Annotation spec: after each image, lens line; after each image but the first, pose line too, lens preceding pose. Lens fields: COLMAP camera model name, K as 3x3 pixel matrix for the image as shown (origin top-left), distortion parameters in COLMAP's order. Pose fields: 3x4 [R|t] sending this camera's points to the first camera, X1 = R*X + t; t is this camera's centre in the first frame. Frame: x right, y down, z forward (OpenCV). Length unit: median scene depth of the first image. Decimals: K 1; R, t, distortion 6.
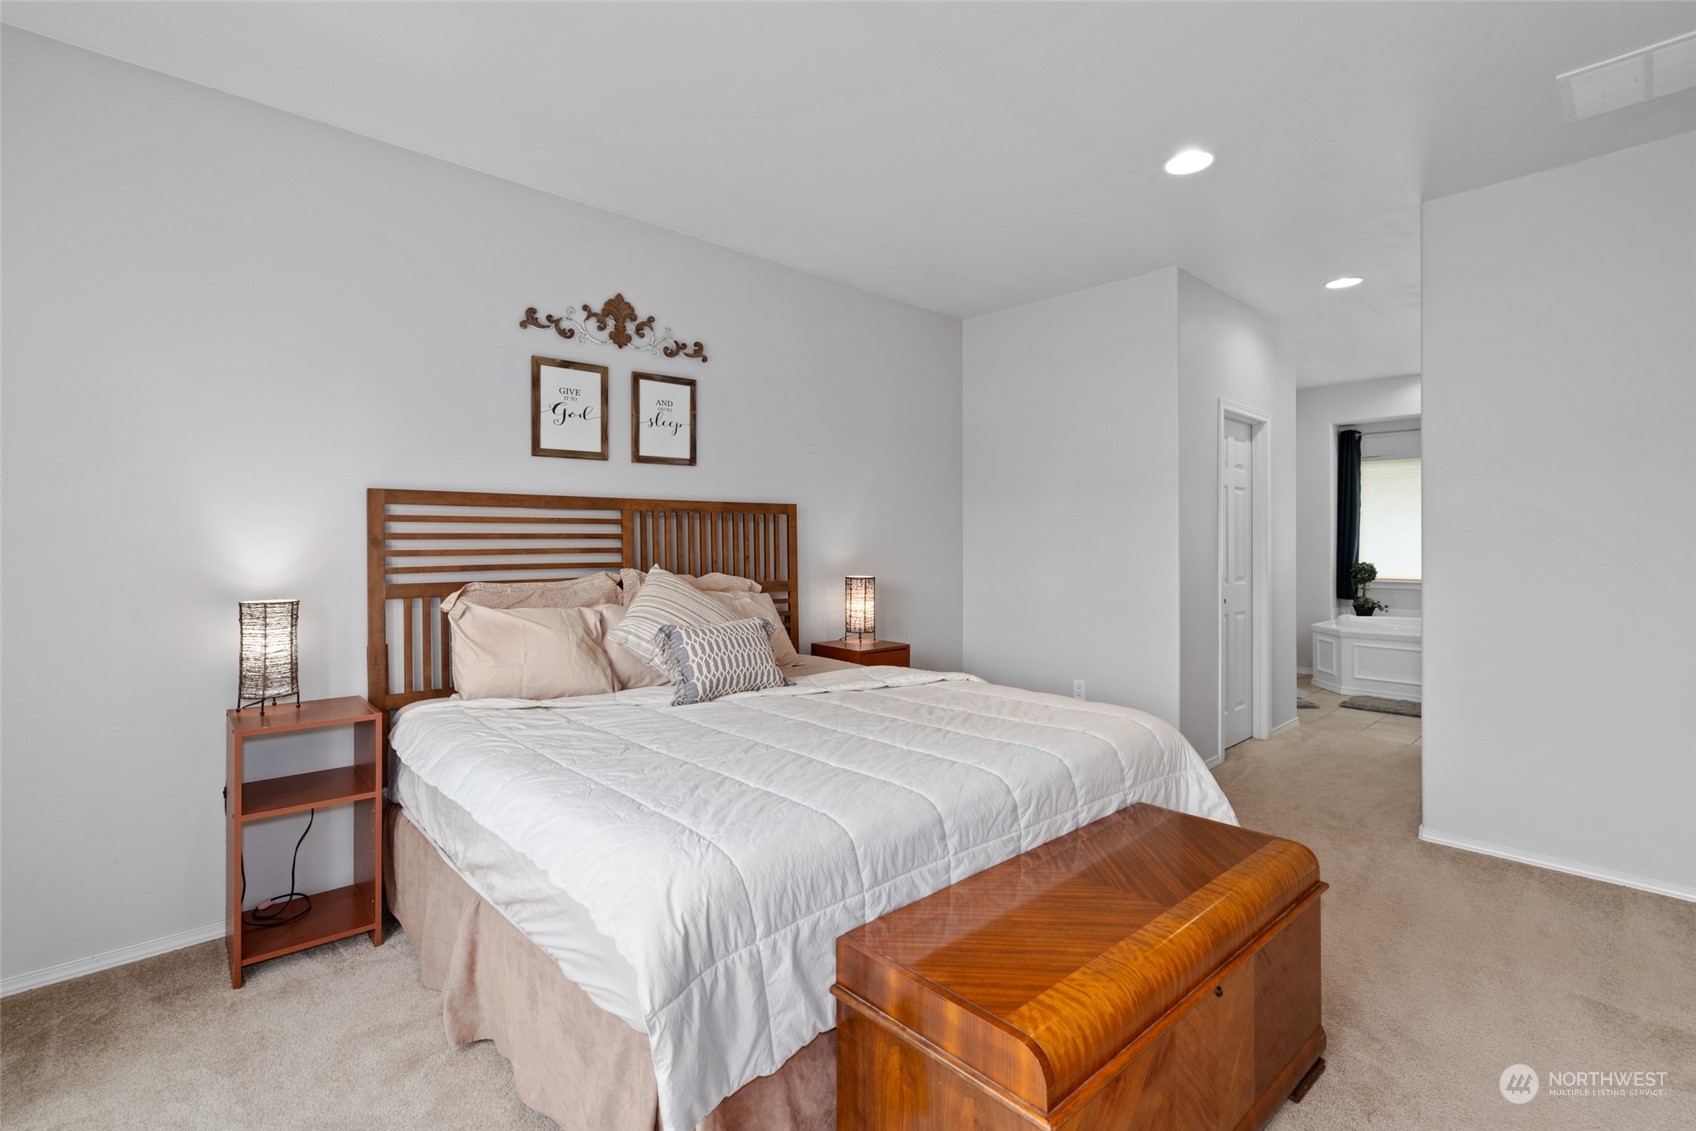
lens RADIAL K [[780.1, 0, 817.8], [0, 780.1, 535.5], [0, 0, 1]] dist [-0.012598, 0.003538]
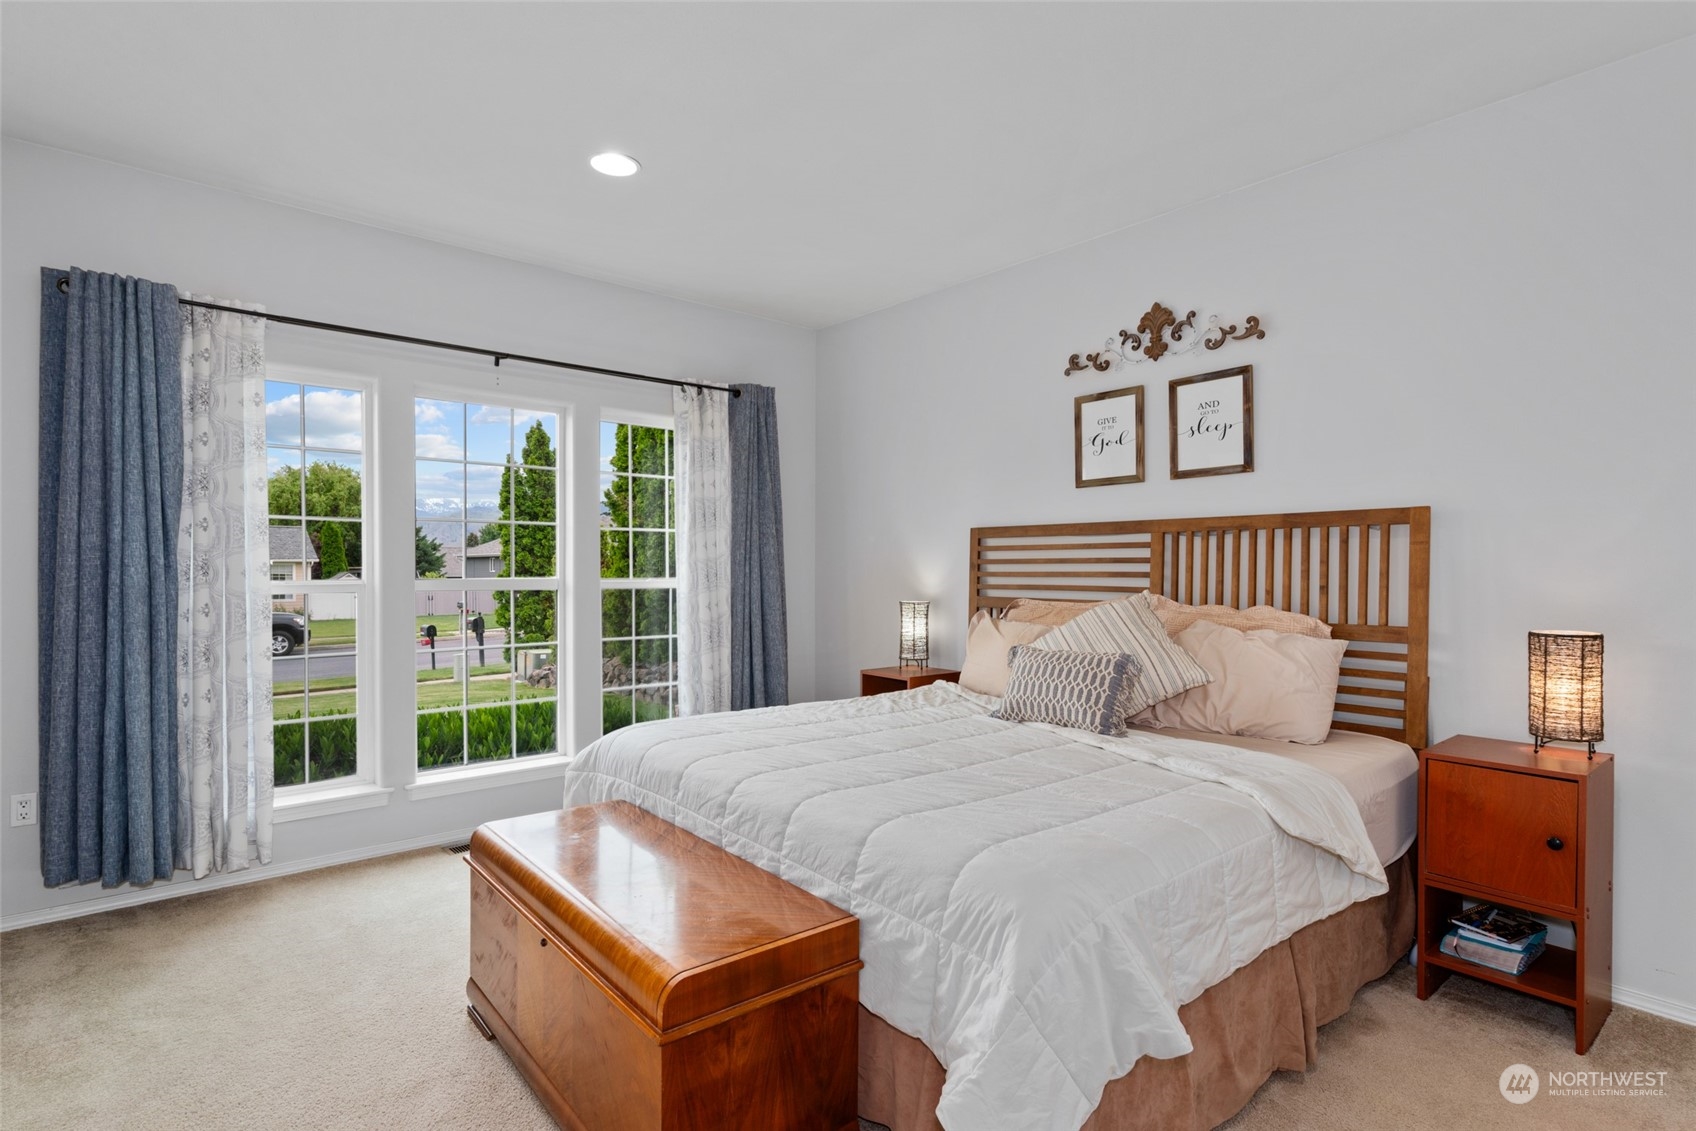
lens RADIAL K [[840.4, 0, 846.9], [0, 840.4, 574.7], [0, 0, 1]] dist [-0.004525, -0.000187]
pose [[-0.018521, 0.011219, -0.999766, 0.781592], [0.007581, 0.999910, 0.011080, 0.004583], [0.999800, -0.007374, -0.018604, 0.649602]]
